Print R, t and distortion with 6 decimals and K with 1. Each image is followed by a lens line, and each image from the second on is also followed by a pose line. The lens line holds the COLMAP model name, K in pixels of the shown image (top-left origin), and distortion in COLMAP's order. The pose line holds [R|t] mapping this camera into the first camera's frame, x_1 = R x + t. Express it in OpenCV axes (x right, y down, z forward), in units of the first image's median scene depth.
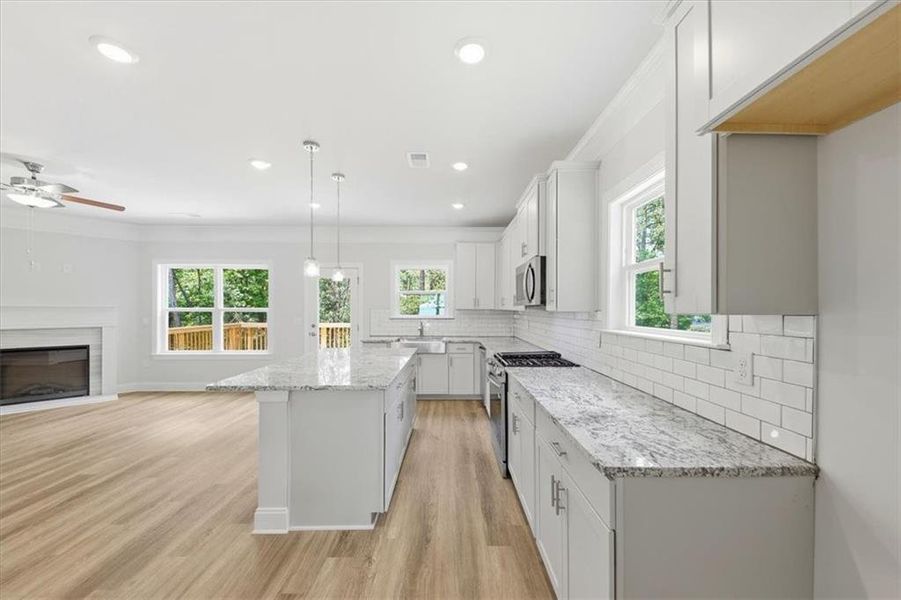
lens RADIAL K [[333.6, 0, 449.8], [0, 333.6, 309.8], [0, 0, 1]] dist [0.000970, 0.000054]
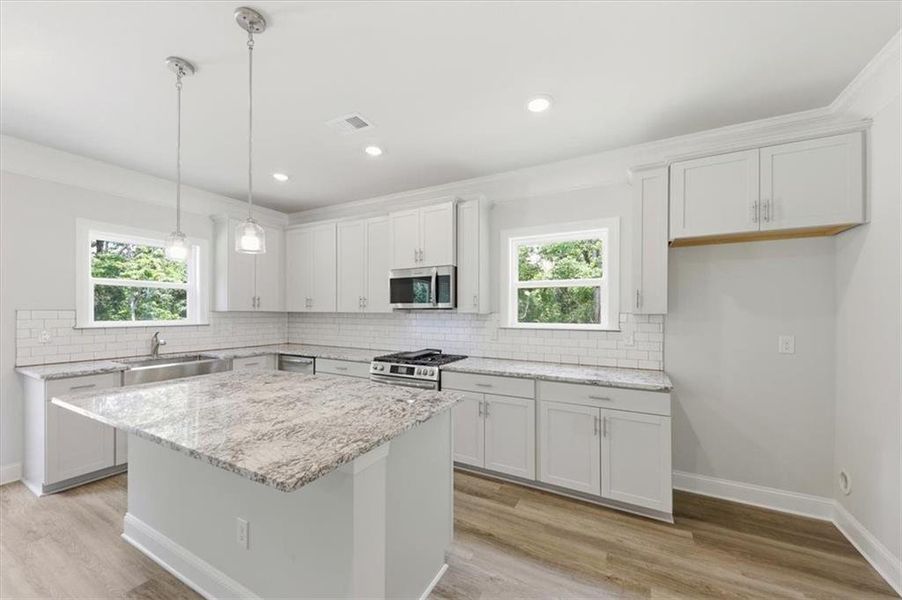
lens RADIAL K [[341.2, 0, 454.8], [0, 341.2, 312.5], [0, 0, 1]] dist [0.001419, 0.000064]
pose [[0.471838, -0.002516, 0.881682, -0.869392], [-0.000746, 0.999994, 0.003253, -0.003771], [-0.881685, -0.002193, 0.471833, 0.492805]]
